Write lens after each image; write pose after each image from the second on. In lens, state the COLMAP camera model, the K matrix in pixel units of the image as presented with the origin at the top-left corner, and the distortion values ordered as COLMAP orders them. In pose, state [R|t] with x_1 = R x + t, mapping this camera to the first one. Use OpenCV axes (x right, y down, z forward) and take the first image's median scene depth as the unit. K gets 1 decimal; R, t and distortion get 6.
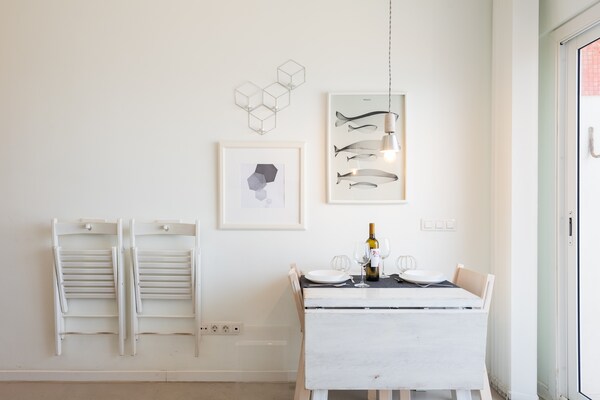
lens RADIAL K [[406.6, 0, 300.0], [0, 406.6, 200.0], [0, 0, 1]] dist [0.010534, 0.000388]
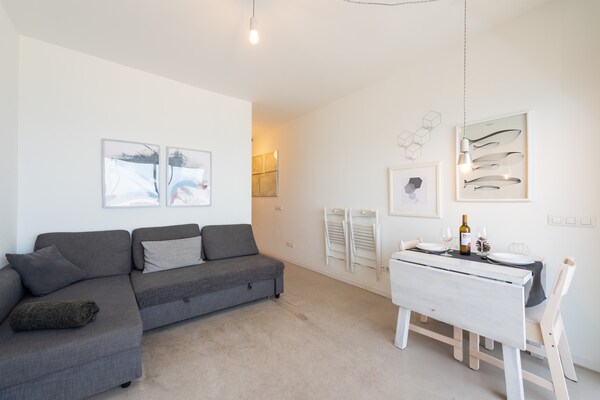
lens RADIAL K [[248.6, 0, 300.0], [0, 248.6, 200.0], [0, 0, 1]] dist [0.001511, -0.000545]
pose [[0.606799, -0.001272, -0.794854, 0.446762], [0.002823, 0.999996, 0.000555, 0.001951], [0.794850, -0.002581, 0.606800, 0.000501]]
